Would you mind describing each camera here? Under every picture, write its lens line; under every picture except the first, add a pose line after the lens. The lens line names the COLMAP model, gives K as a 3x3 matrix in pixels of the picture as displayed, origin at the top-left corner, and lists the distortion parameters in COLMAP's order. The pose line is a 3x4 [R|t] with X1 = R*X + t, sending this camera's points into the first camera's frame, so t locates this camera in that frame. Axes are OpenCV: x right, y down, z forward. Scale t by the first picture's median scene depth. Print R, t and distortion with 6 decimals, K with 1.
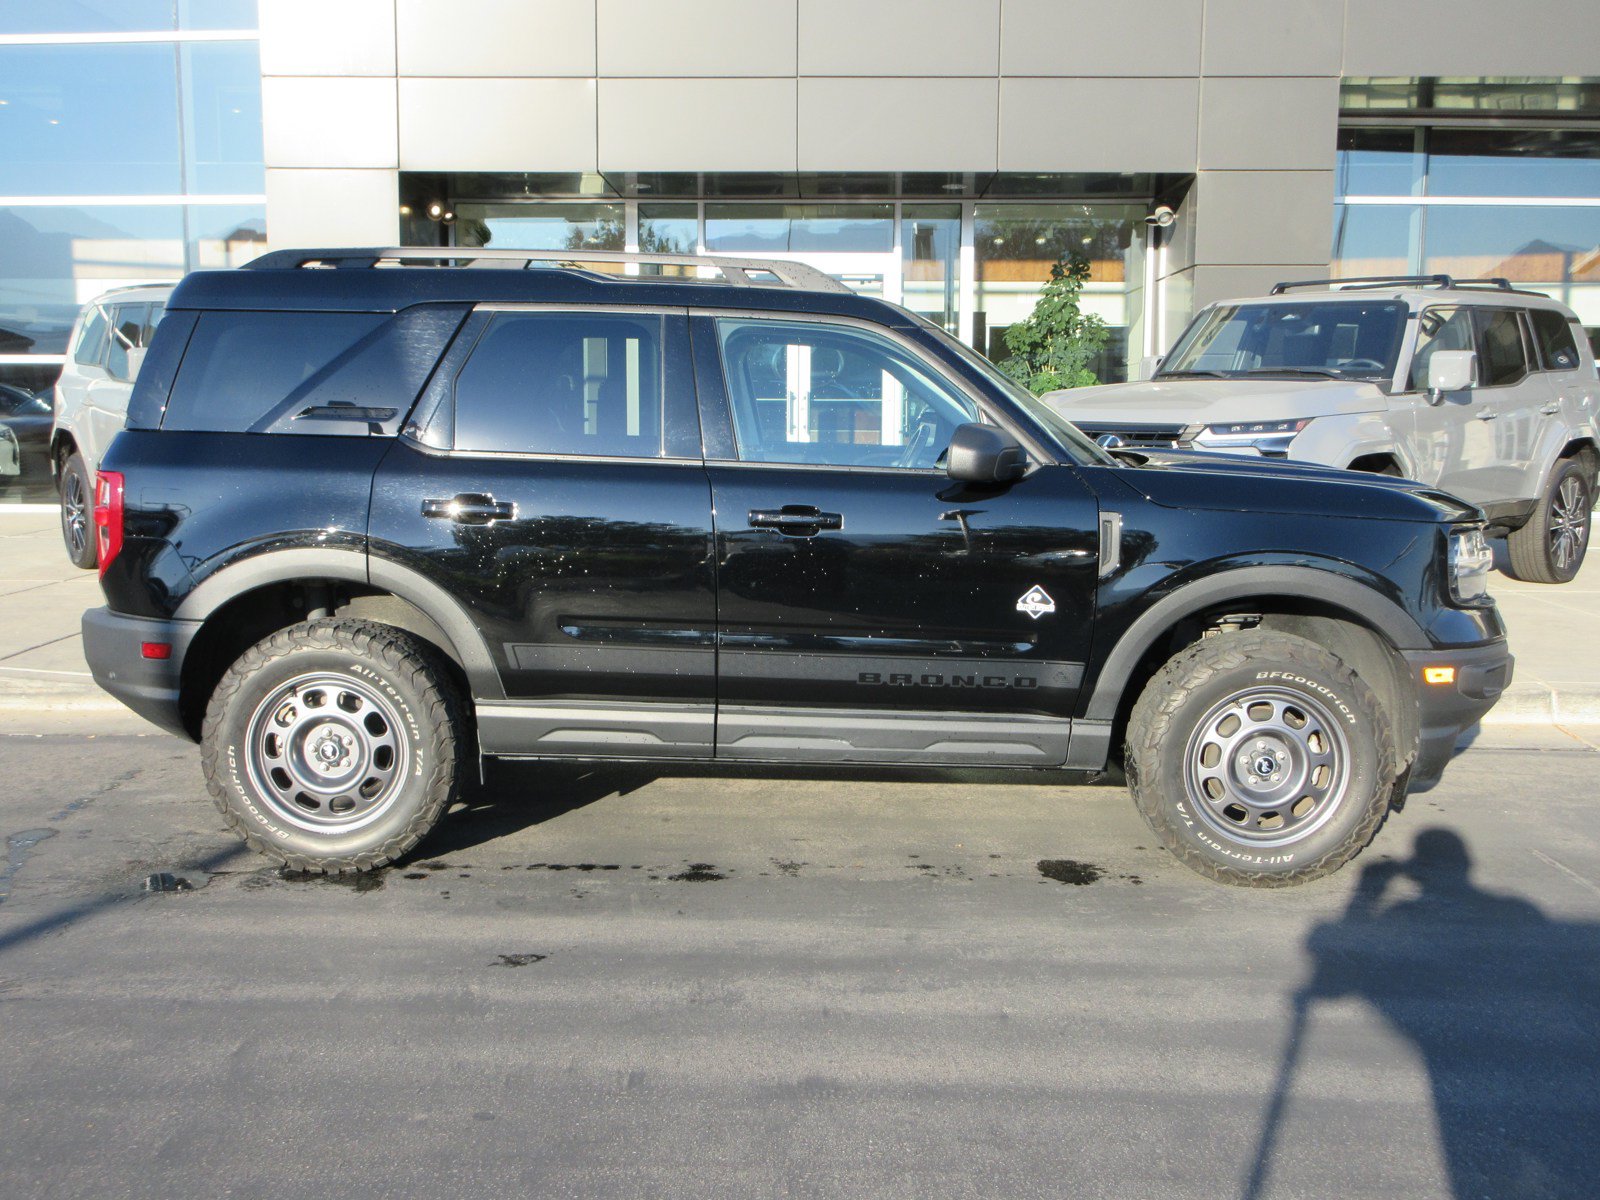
lens RADIAL K [[1563.4, 0, 797.7], [0, 1563.4, 597.1], [0, 0, 1]] dist [0.024901, 0.000000]
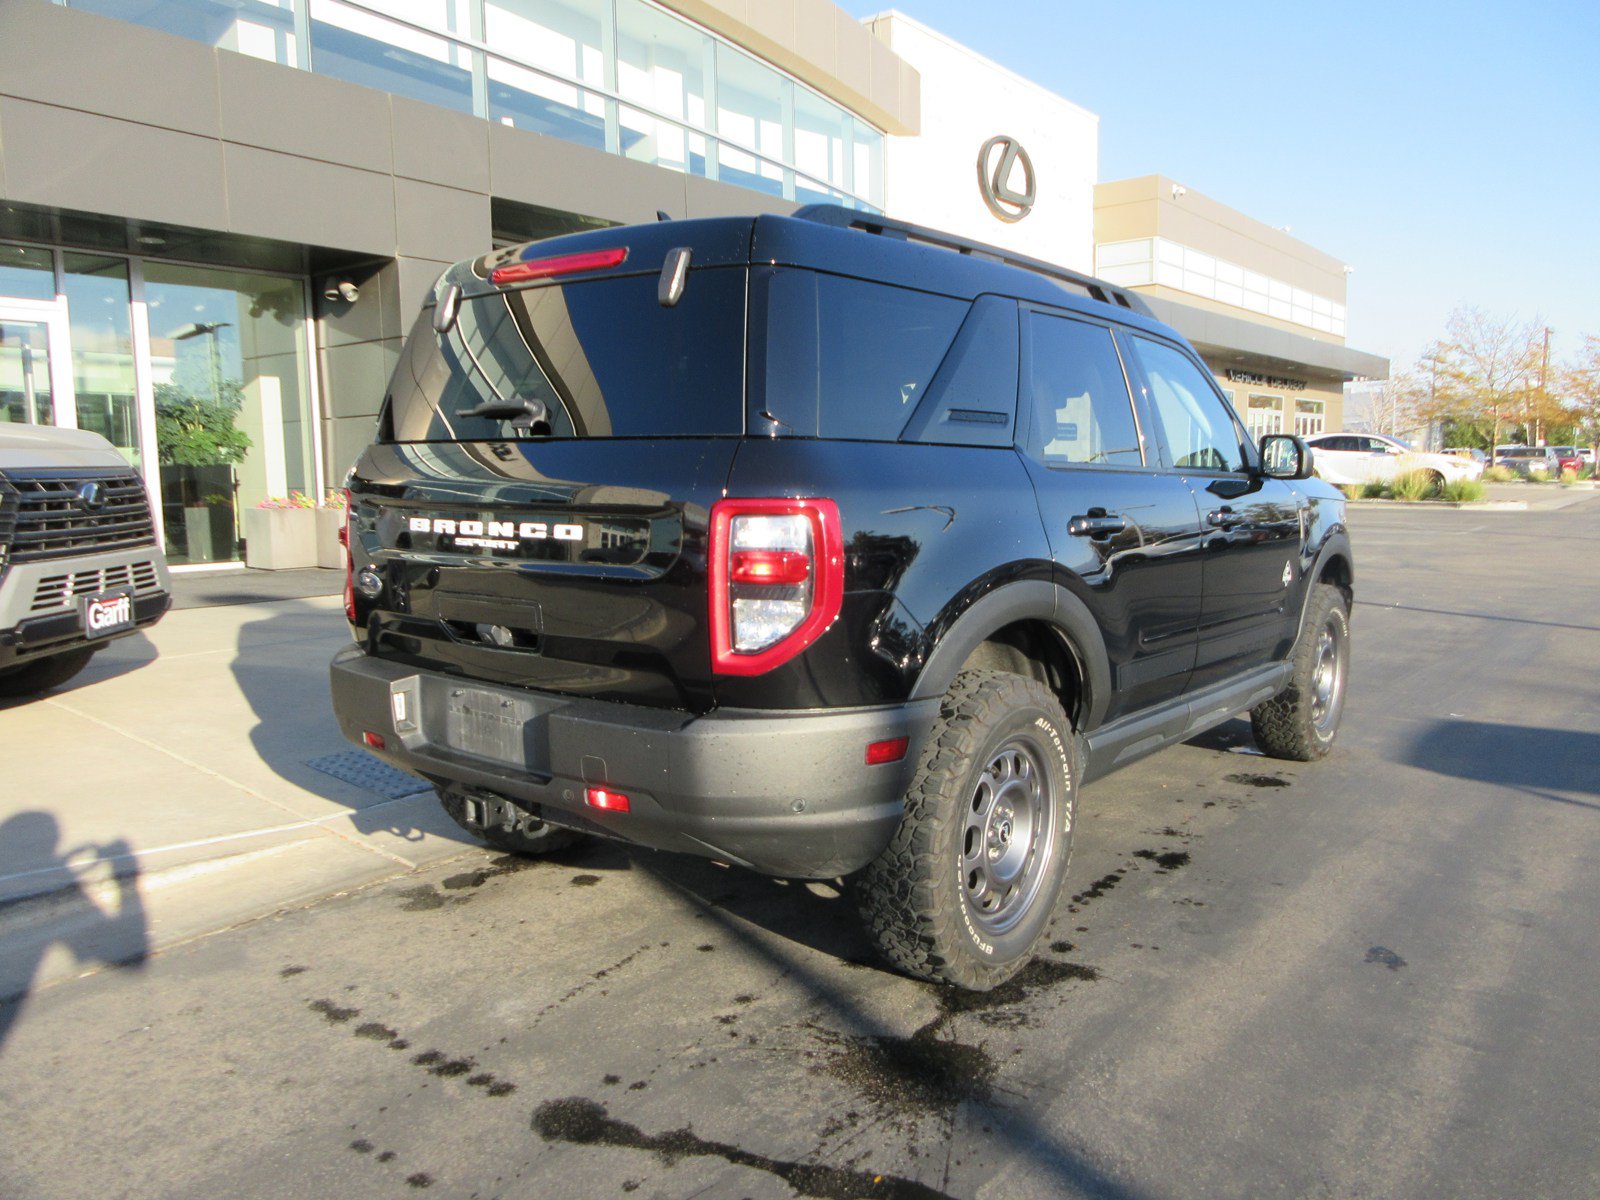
lens RADIAL K [[1187.4, 0, 800.2], [0, 1187.4, 595.4], [0, 0, 1]] dist [0.001219, 0.009156]
pose [[0.602501, -0.097480, 0.792143, -0.836706], [0.112193, 0.993002, 0.036864, -0.058208], [-0.790193, 0.066662, 0.609221, 0.694828]]
